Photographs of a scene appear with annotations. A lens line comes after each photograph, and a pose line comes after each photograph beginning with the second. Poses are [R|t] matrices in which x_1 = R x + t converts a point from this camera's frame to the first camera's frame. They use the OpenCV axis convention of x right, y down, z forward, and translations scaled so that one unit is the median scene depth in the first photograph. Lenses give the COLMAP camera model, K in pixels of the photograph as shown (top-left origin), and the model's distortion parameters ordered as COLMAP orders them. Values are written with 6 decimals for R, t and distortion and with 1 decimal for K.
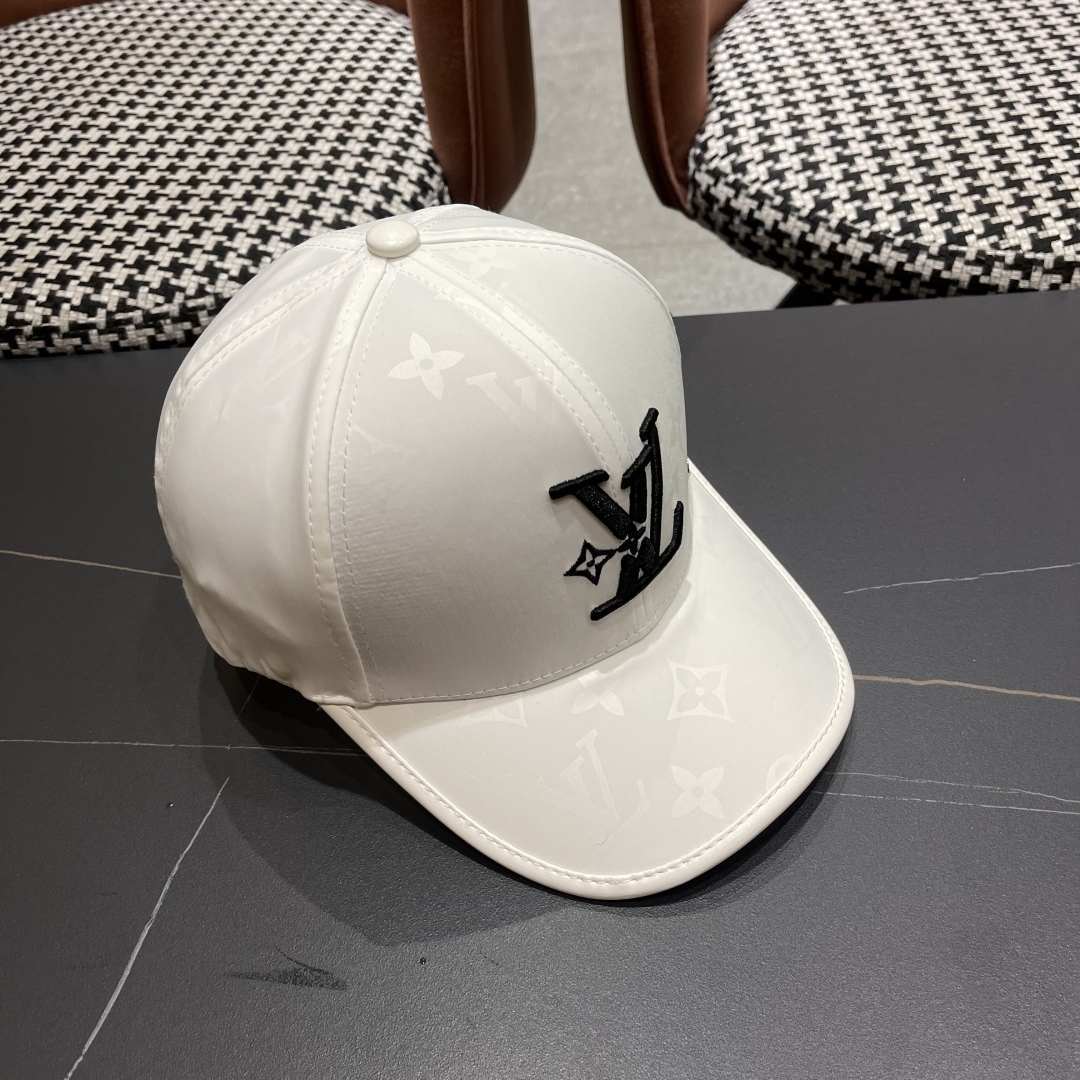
lens RADIAL K [[1117.0, 0, 537.1], [0, 1117.0, 556.4], [0, 0, 1]] dist [0.010426, 0.019101]
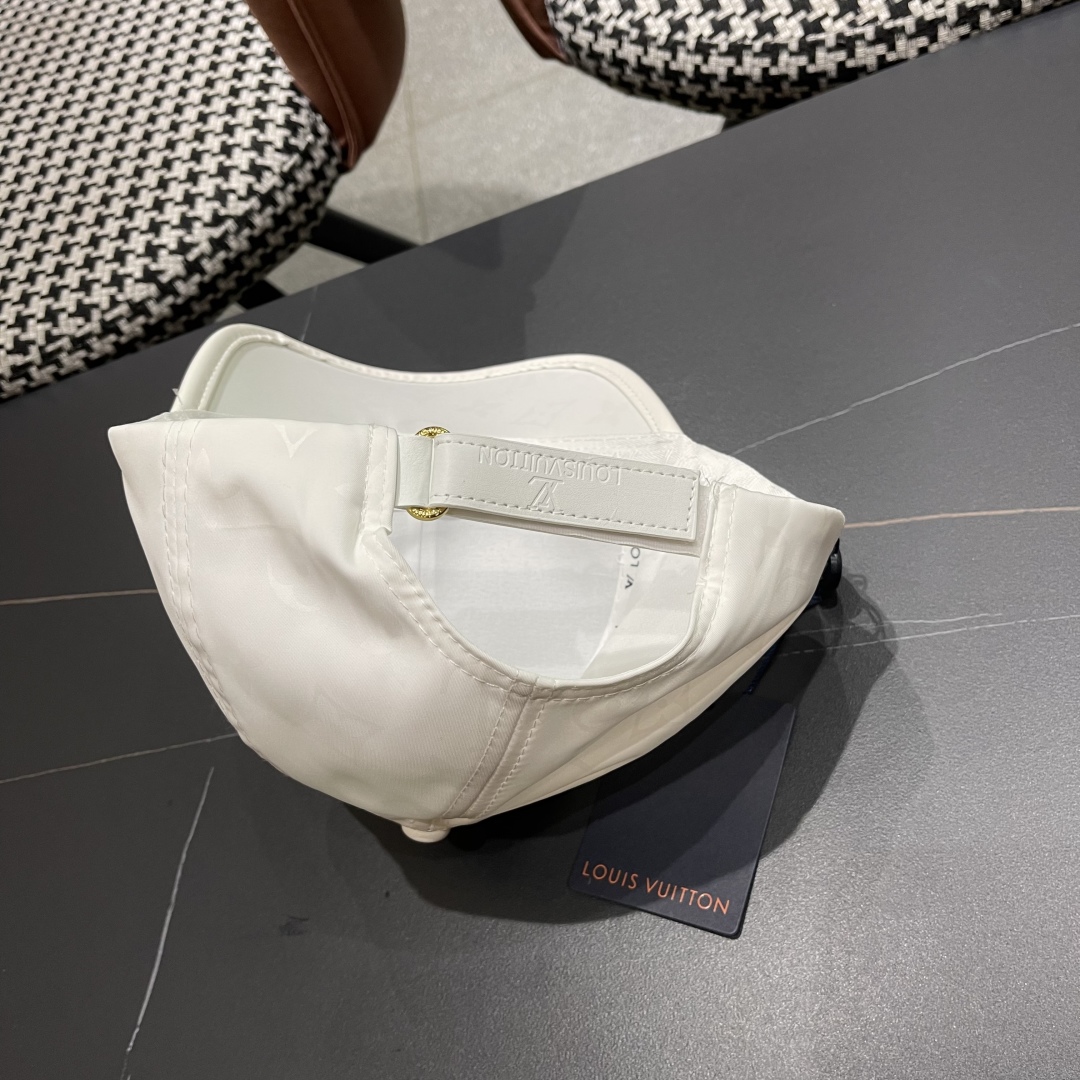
lens RADIAL K [[1116.3, 0, 550.9], [0, 1116.3, 555.0], [0, 0, 1]] dist [0.020168, -0.003867]
pose [[0.958592, -0.247173, -0.141446, 0.177759], [0.267465, 0.951960, 0.149113, -0.057032], [0.097794, -0.180771, 0.978651, -0.028957]]
